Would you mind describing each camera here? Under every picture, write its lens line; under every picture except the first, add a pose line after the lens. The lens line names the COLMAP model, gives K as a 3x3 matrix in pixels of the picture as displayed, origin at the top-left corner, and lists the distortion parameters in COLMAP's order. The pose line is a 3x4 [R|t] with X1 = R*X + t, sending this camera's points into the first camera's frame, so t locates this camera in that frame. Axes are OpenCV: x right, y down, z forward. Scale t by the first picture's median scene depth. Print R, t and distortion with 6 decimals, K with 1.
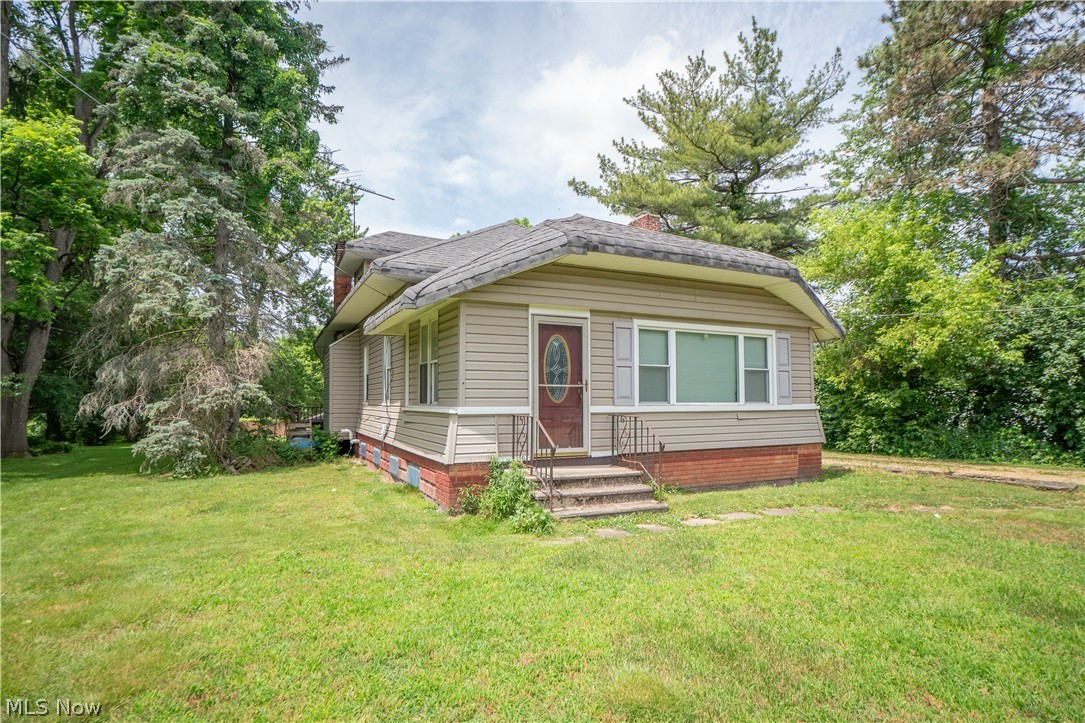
lens RADIAL K [[550.6, 0, 537.7], [0, 550.6, 369.7], [0, 0, 1]] dist [-0.035639, 0.000645]
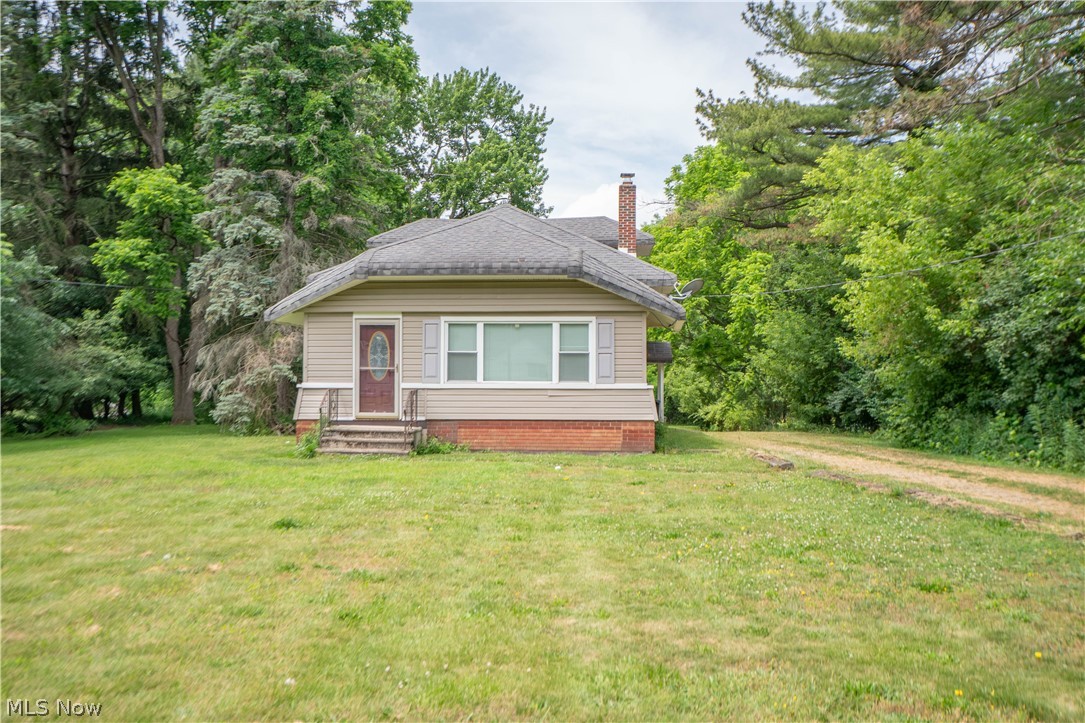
lens RADIAL K [[888.4, 0, 542.5], [0, 888.4, 361.5], [0, 0, 1]] dist [0.009556, 0.003809]
pose [[0.872889, -0.005398, -0.487888, 1.337150], [0.023253, 0.999263, 0.030548, -0.042155], [0.487364, -0.038010, 0.872371, -0.679635]]
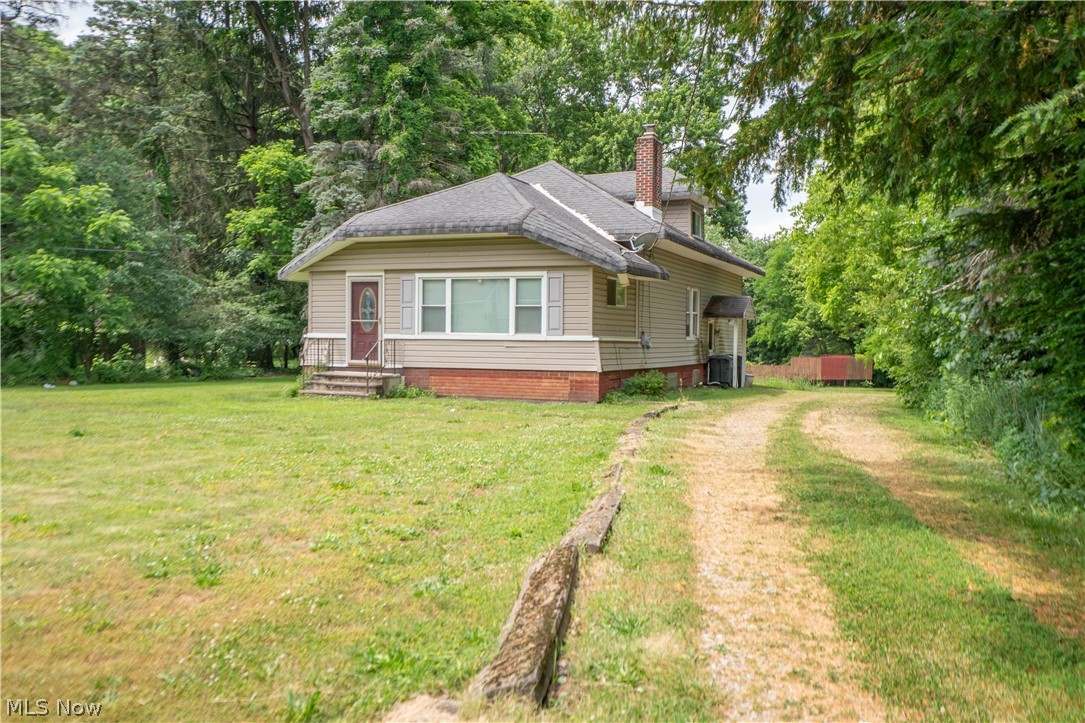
lens RADIAL K [[945.1, 0, 542.5], [0, 945.1, 361.5], [0, 0, 1]] dist [0.008721, 0.003030]
pose [[0.674321, 0.027788, -0.737915, 2.092543], [0.029840, 0.997450, 0.064830, -0.012720], [0.737835, -0.065735, 0.671772, -0.389296]]
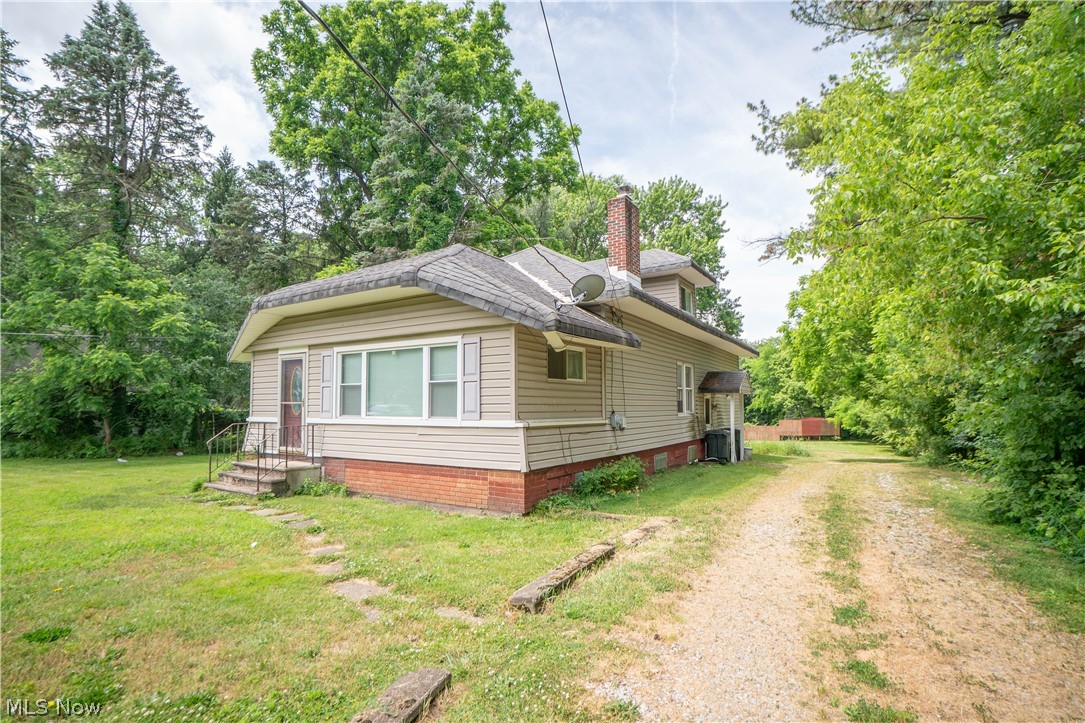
lens RADIAL K [[536.3, 0, 526.6], [0, 536.3, 372.1], [0, 0, 1]] dist [-0.039707, 0.000225]
pose [[0.532293, -0.055082, -0.844766, 1.335795], [0.049733, 0.998192, -0.033749, 0.023381], [0.845098, -0.024048, 0.534070, 0.691704]]
